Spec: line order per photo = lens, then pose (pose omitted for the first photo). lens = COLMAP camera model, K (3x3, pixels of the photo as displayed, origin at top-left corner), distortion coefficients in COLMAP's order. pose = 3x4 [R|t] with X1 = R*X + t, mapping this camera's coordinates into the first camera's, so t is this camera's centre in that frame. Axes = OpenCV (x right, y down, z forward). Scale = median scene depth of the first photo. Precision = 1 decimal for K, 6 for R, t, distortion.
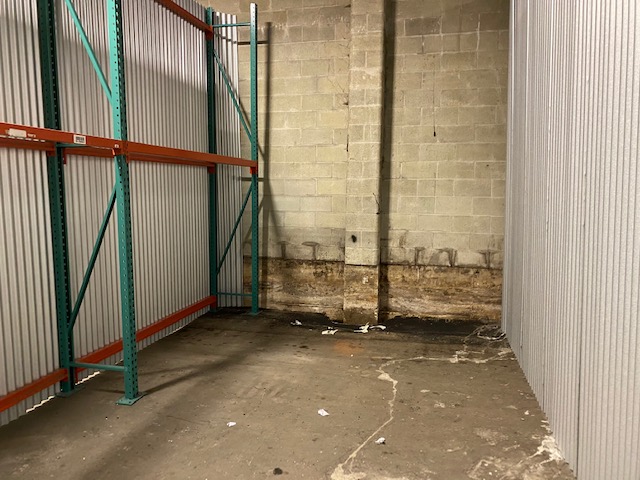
lens RADIAL K [[486.1, 0, 317.3], [0, 486.1, 230.9], [0, 0, 1]] dist [0.005914, -0.020404]
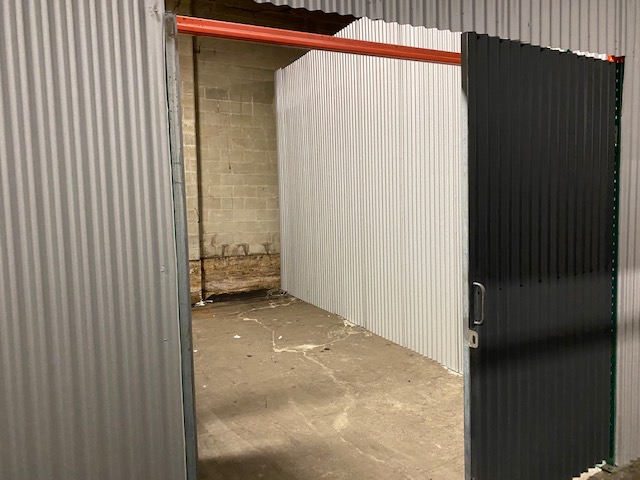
lens RADIAL K [[486.1, 0, 320.4], [0, 486.1, 239.6], [0, 0, 1]] dist [0.005914, -0.020404]
pose [[0.762677, -0.065239, 0.643481, -0.513862], [0.075588, 0.997073, 0.011498, 0.024192], [-0.642348, 0.039870, 0.765376, -0.303329]]
